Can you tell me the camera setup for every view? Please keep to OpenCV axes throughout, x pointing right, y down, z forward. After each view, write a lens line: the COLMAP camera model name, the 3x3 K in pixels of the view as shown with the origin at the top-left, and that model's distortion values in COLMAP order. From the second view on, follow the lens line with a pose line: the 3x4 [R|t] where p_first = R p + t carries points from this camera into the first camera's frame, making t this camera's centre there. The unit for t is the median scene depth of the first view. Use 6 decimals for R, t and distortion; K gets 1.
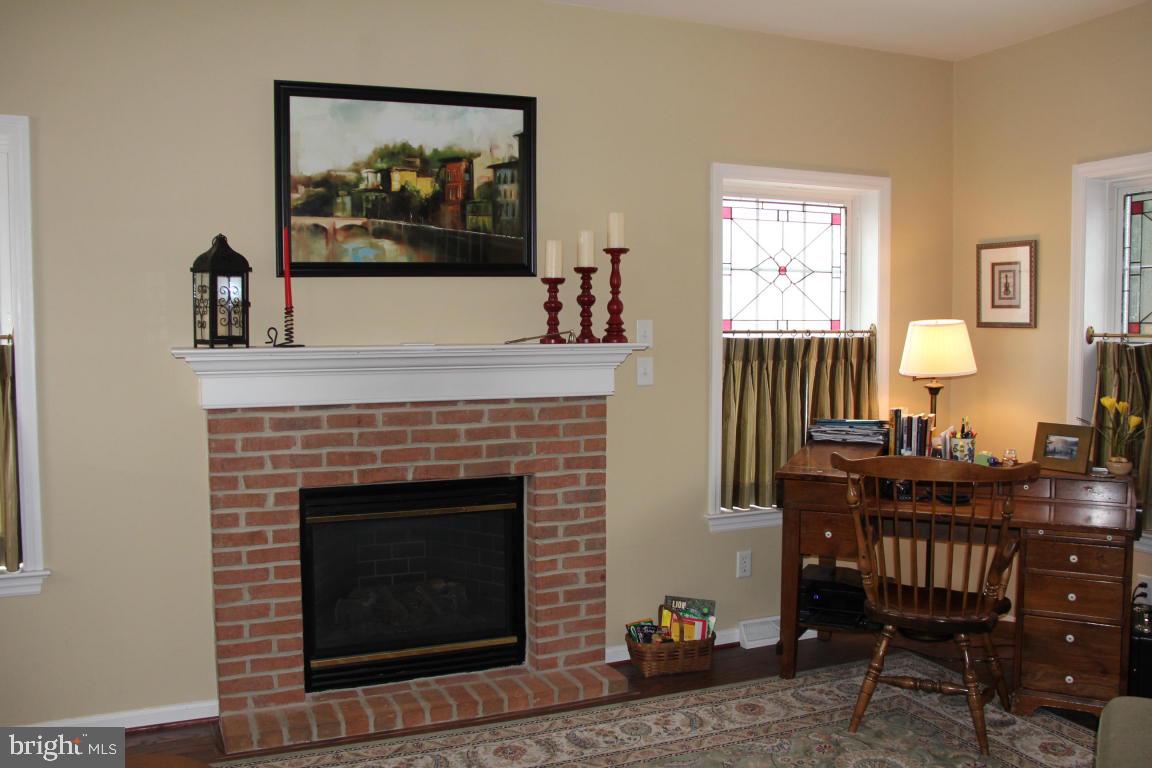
lens RADIAL K [[1013.2, 0, 570.6], [0, 1013.2, 387.3], [0, 0, 1]] dist [-0.167147, 0.179685]
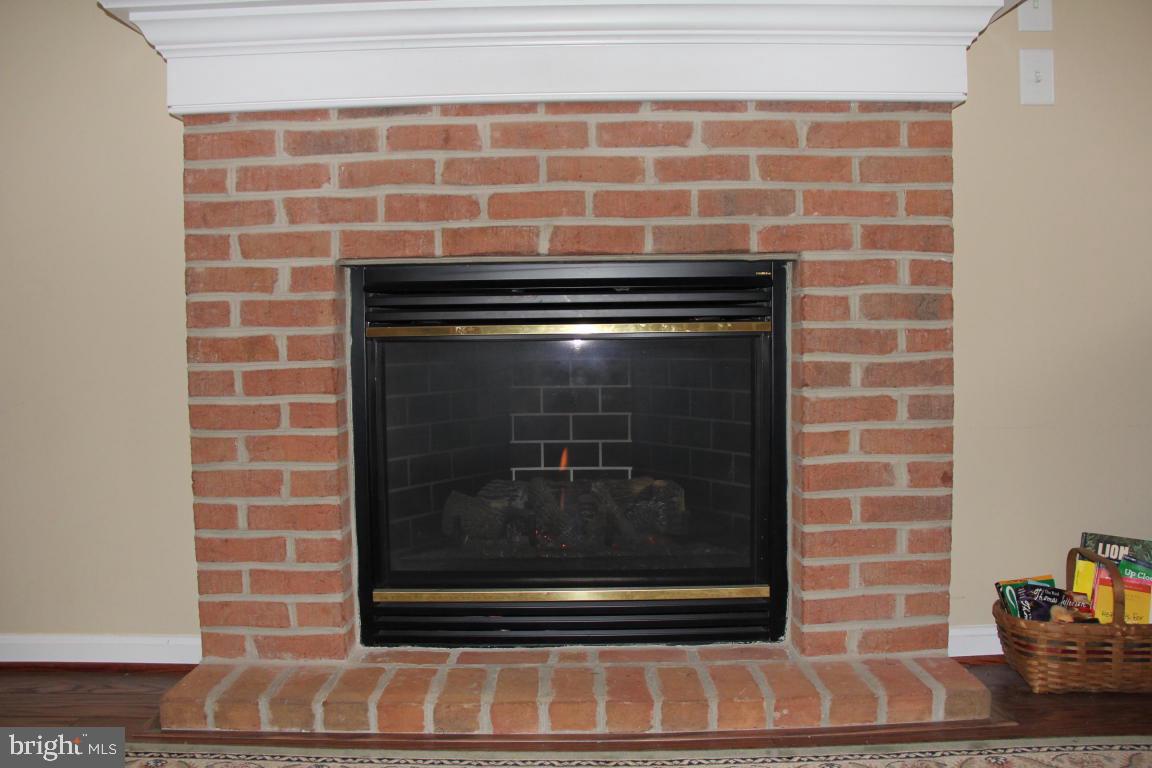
lens RADIAL K [[977.1, 0, 560.2], [0, 977.1, 384.9], [0, 0, 1]] dist [-0.172815, 0.128652]
pose [[0.913431, 0.007933, -0.406917, 0.051418], [-0.014186, 0.999823, -0.012353, 0.161360], [0.406747, 0.017057, 0.913382, 0.530589]]
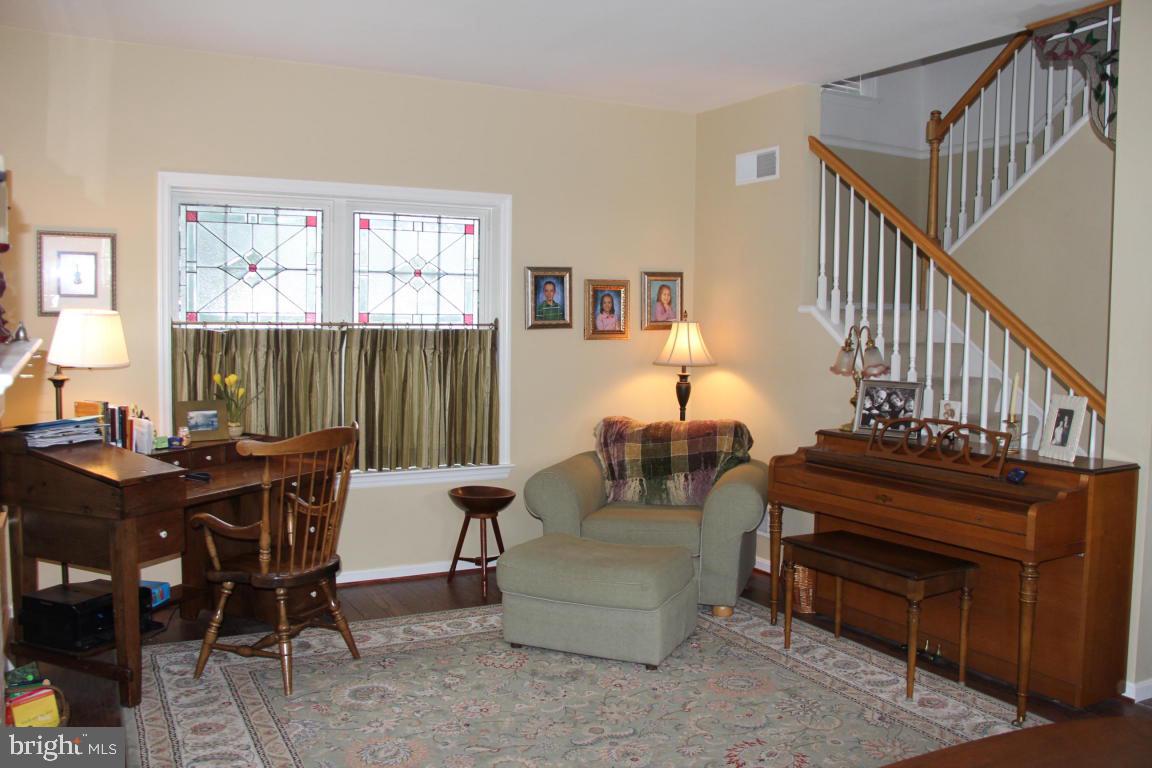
lens RADIAL K [[977.1, 0, 581.9], [0, 977.1, 383.9], [0, 0, 1]] dist [-0.172815, 0.128652]
pose [[-0.094373, -0.068608, 0.993170, -0.664249], [0.048410, 0.996126, 0.073412, -0.043233], [-0.994359, 0.055007, -0.090686, 0.671973]]
